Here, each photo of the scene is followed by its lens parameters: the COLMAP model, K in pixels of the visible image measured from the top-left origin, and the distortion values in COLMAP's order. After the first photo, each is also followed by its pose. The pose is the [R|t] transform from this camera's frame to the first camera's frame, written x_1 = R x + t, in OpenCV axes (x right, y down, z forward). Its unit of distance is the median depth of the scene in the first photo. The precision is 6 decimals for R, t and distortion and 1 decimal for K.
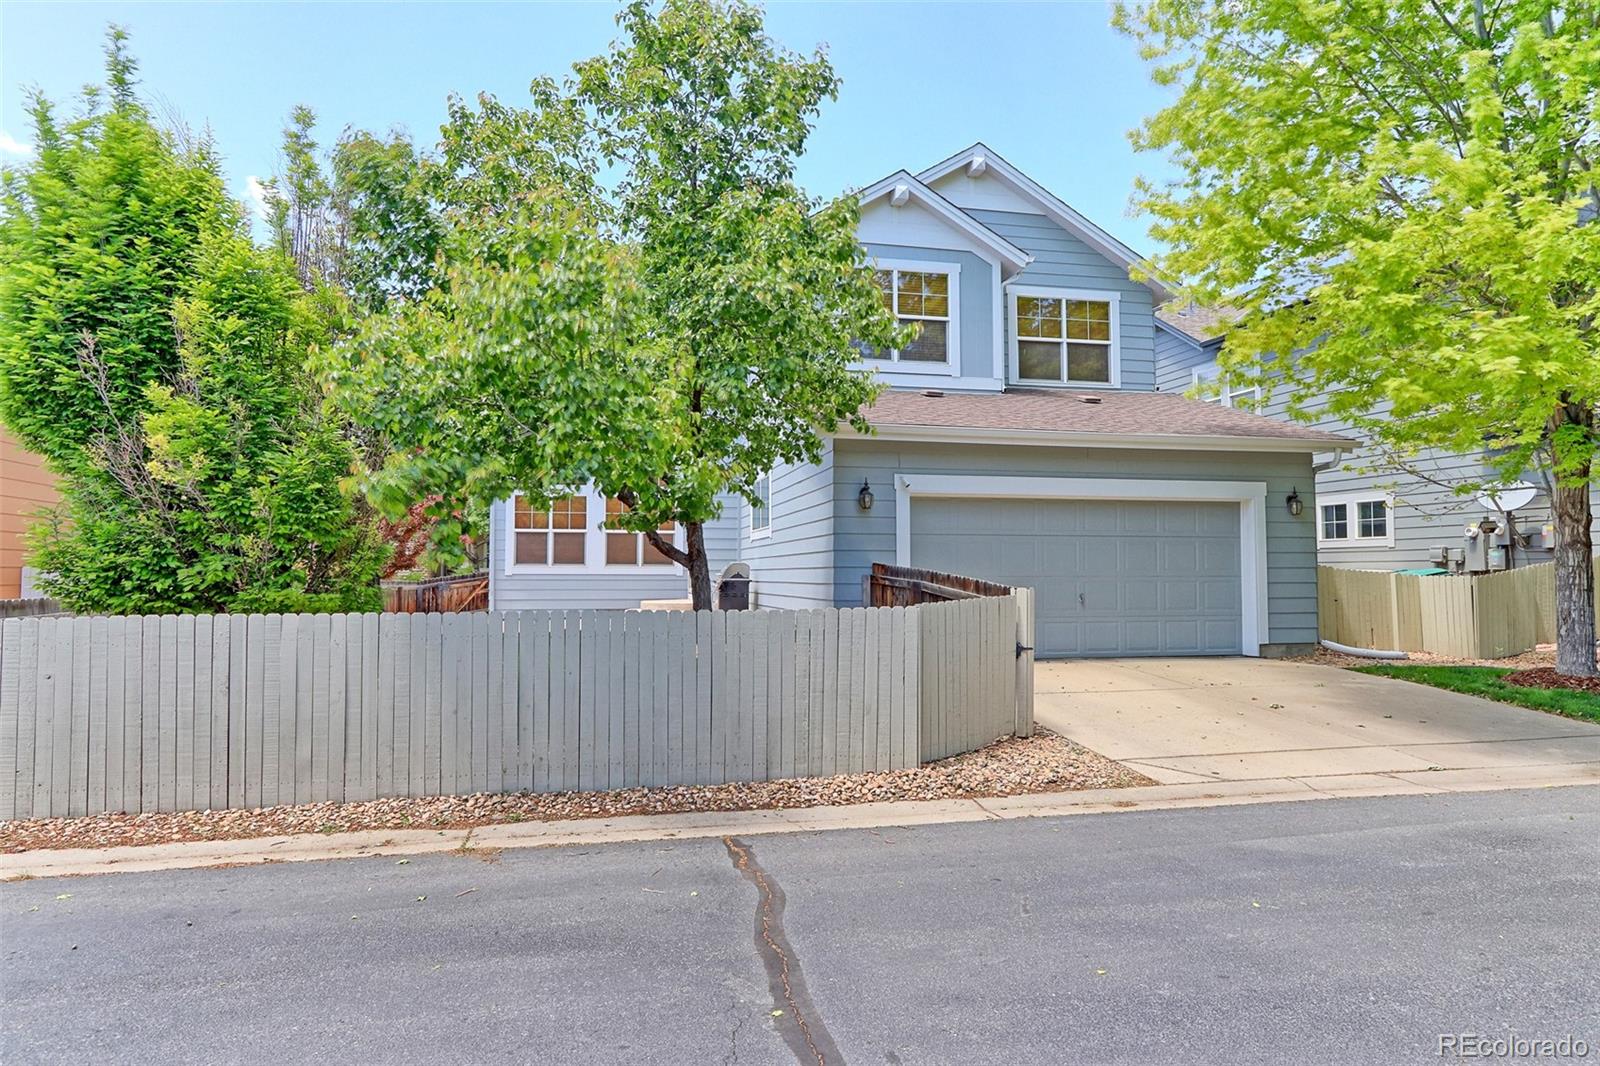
lens RADIAL K [[1023.7, 0, 800.0], [0, 1023.7, 533.0], [0, 0, 1]] dist [-0.013811, 0.001470]
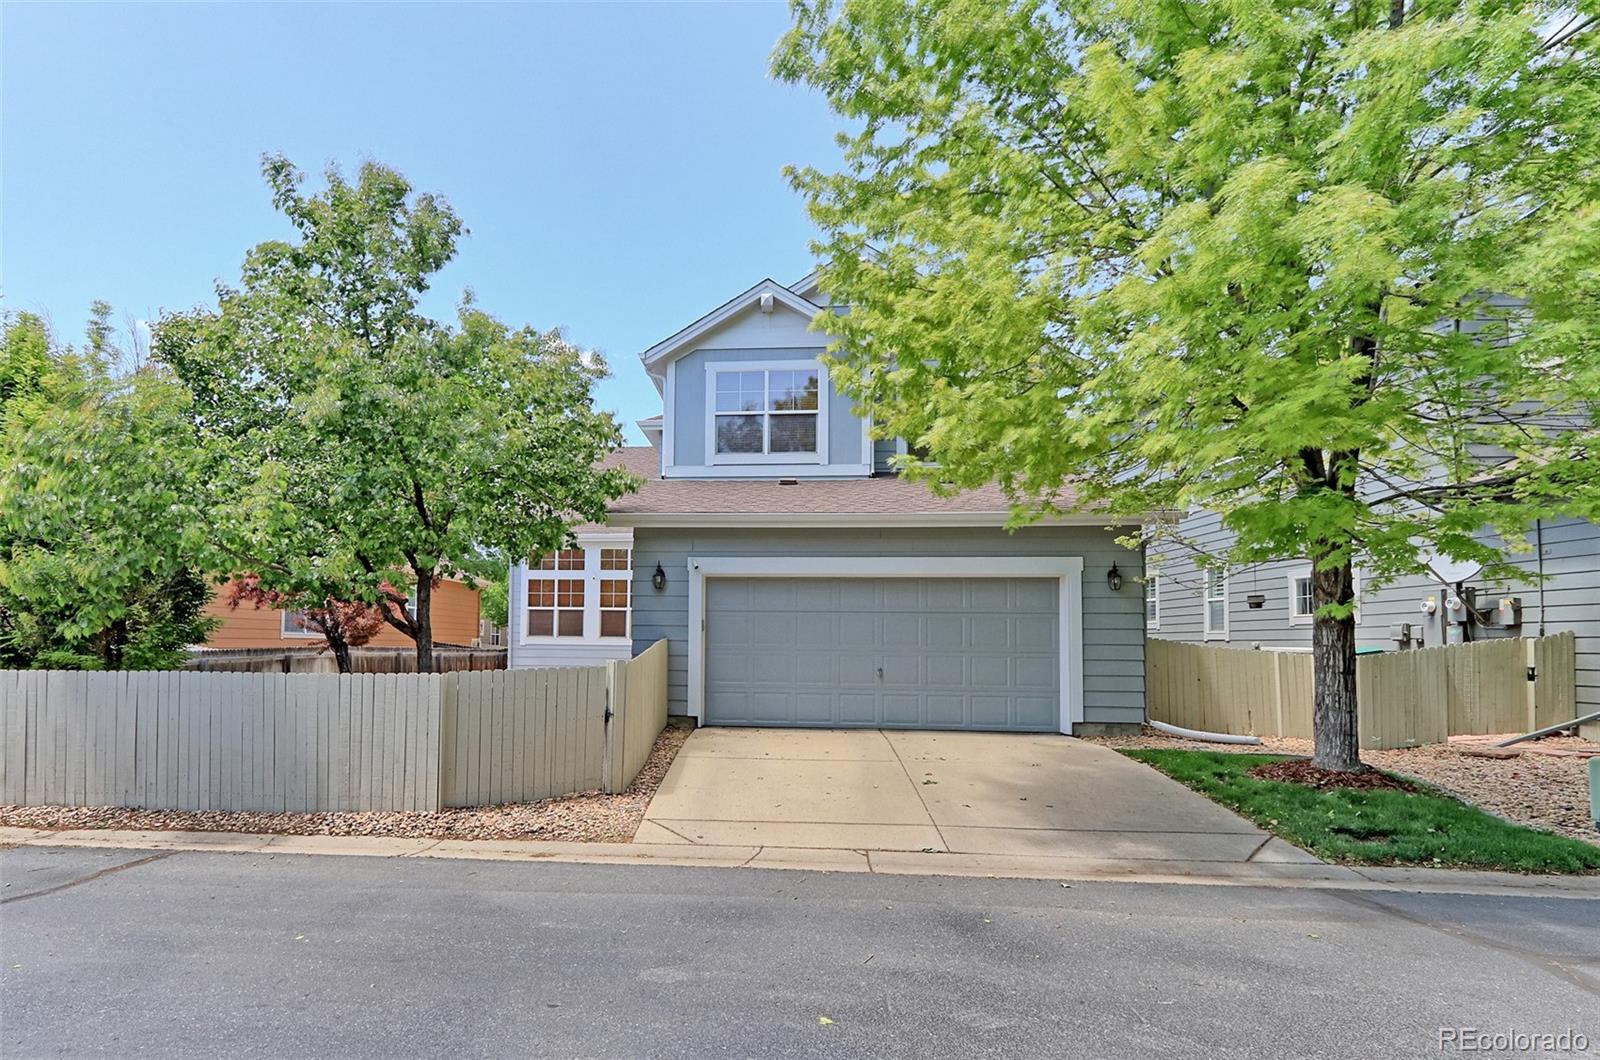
lens RADIAL K [[937.3, 0, 797.9], [0, 937.3, 599.7], [0, 0, 1]] dist [0.001849, 0.002834]
pose [[0.947455, -0.006045, -0.319831, 0.488793], [0.003087, 0.999948, -0.009756, -0.000835], [0.319873, 0.008256, 0.947424, 0.063206]]
